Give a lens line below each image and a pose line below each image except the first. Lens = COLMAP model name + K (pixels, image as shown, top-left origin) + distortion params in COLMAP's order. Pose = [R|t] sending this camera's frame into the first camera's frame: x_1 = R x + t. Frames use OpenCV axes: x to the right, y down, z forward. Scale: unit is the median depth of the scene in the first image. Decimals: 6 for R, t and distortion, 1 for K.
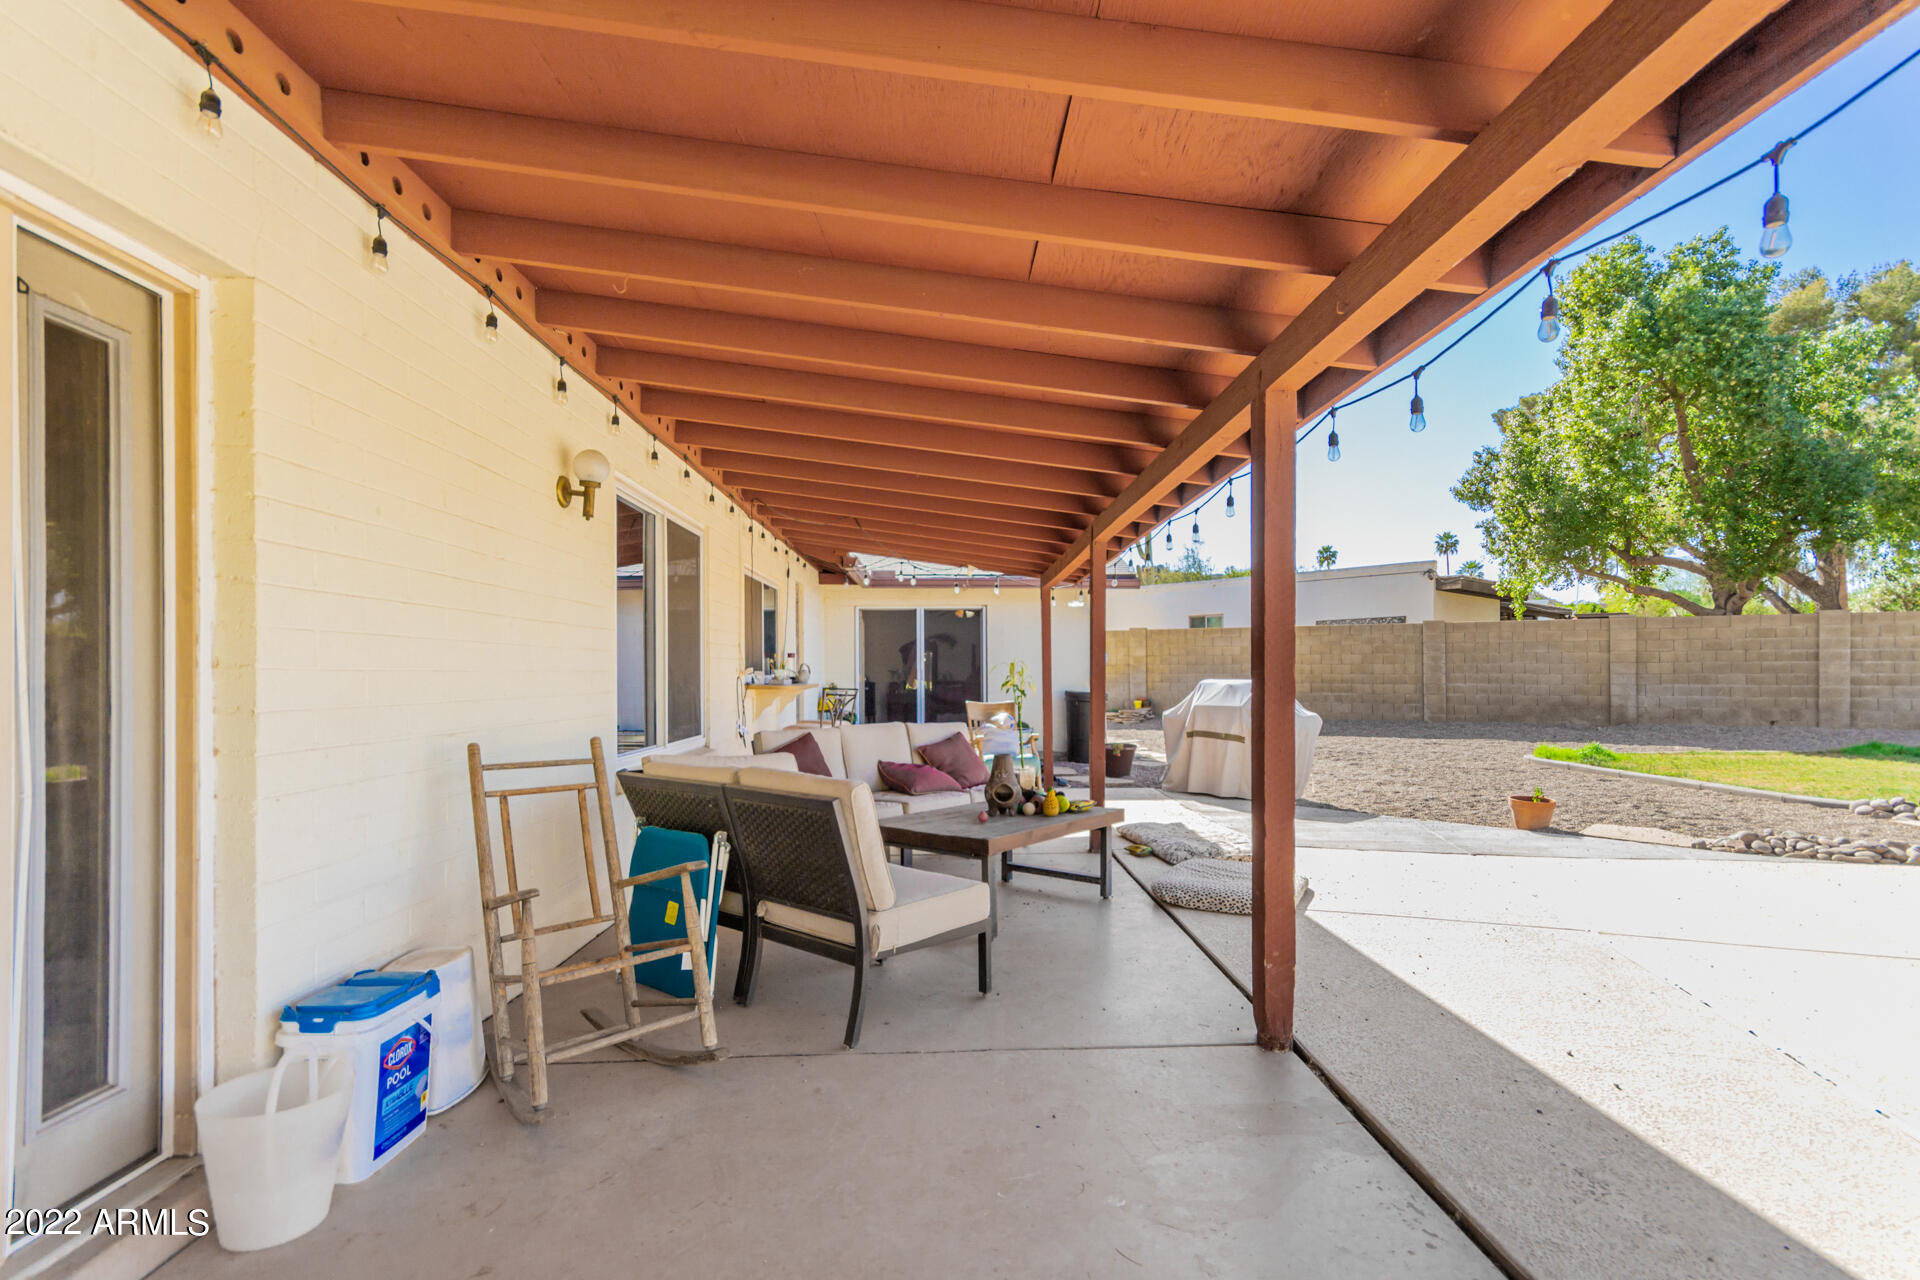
lens RADIAL K [[917.2, 0, 959.1], [0, 917.2, 663.8], [0, 0, 1]] dist [-0.000576, -0.000194]
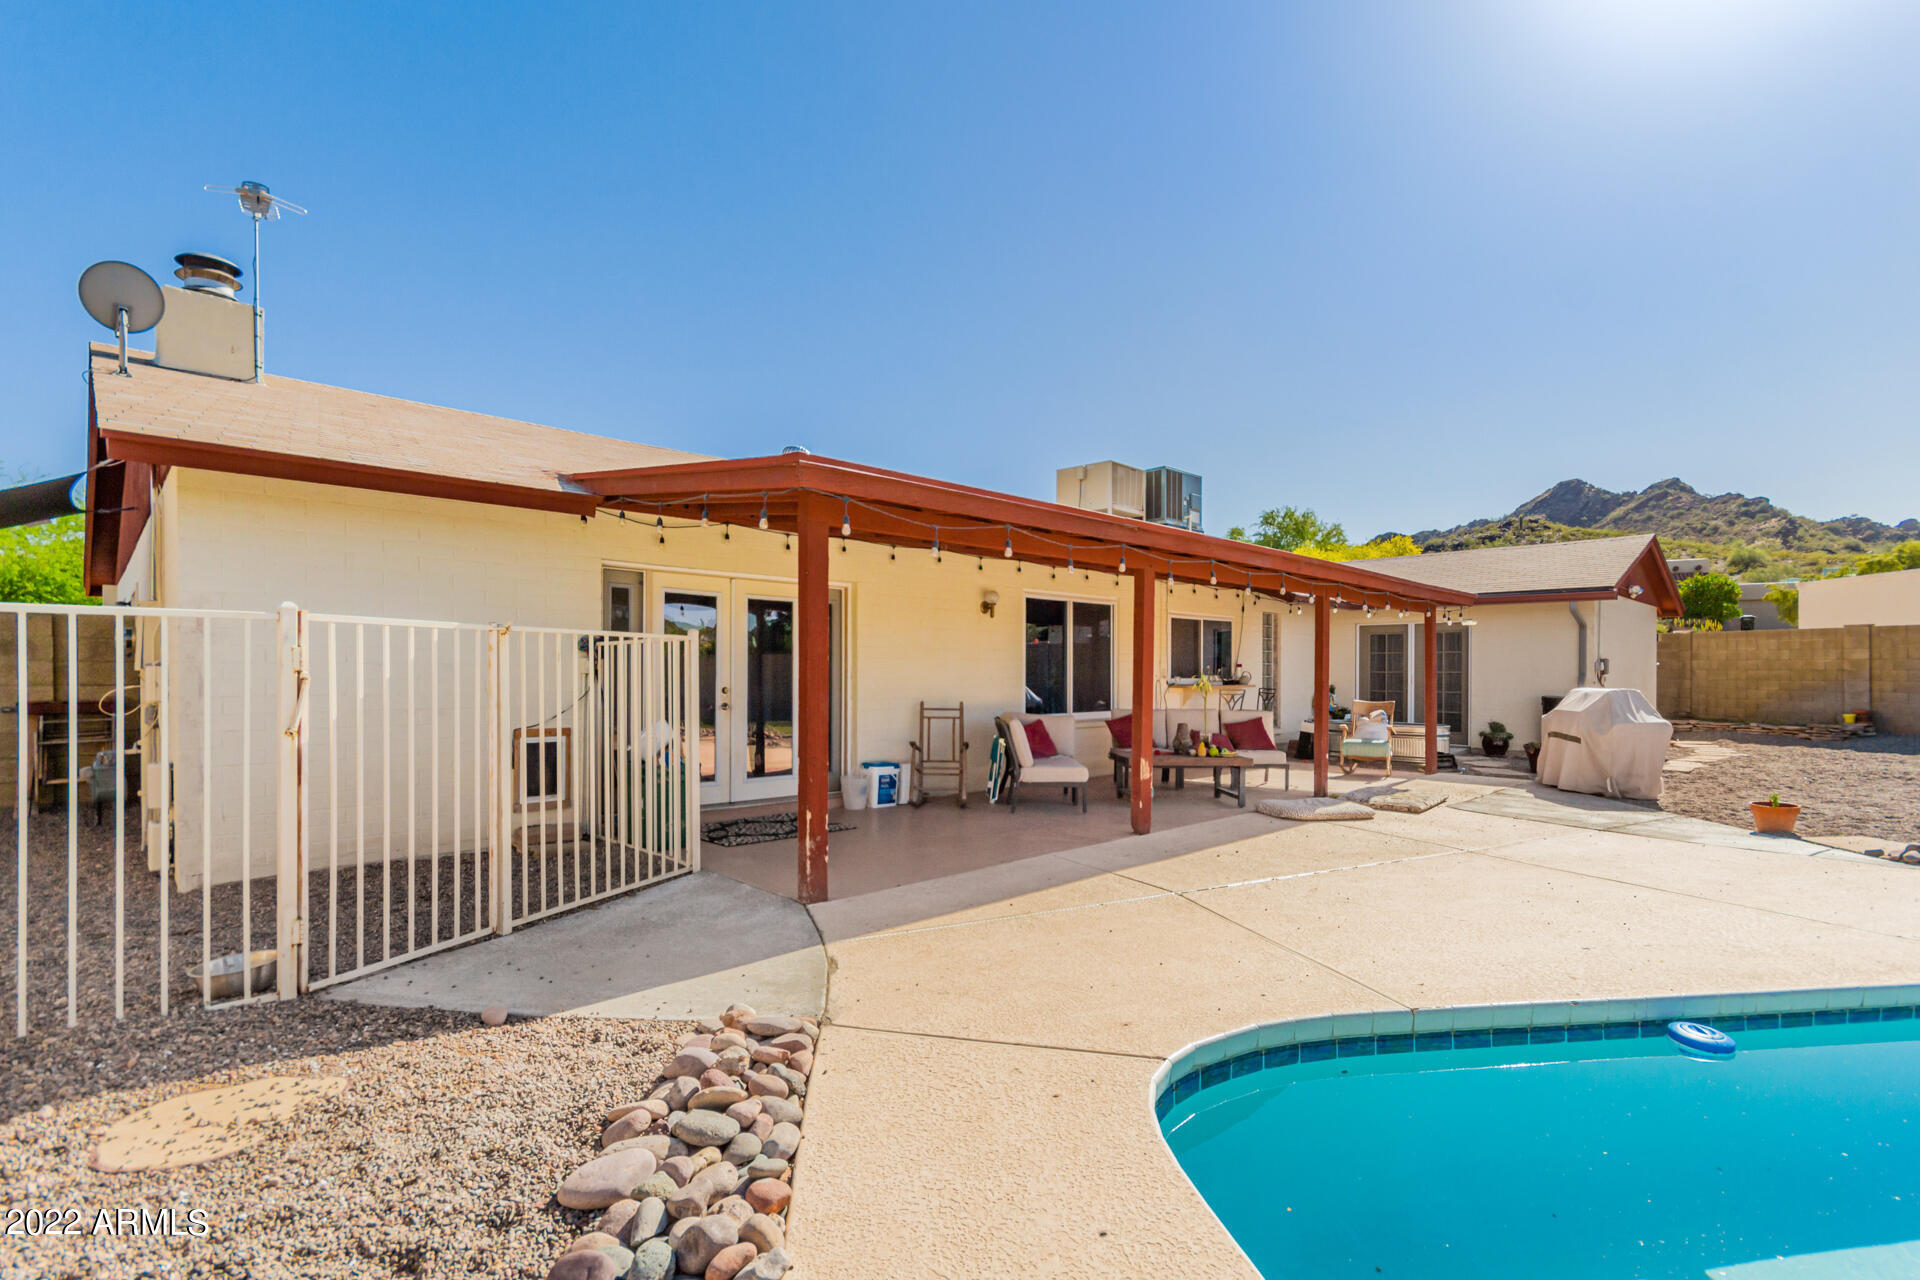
lens RADIAL K [[917.2, 0, 959.1], [0, 917.2, 663.8], [0, 0, 1]] dist [-0.000576, -0.000194]
pose [[0.687794, 0.002283, -0.725902, 0.756092], [-0.000036, 0.999995, 0.003111, -0.021954], [0.725906, -0.002114, 0.687791, -0.446526]]
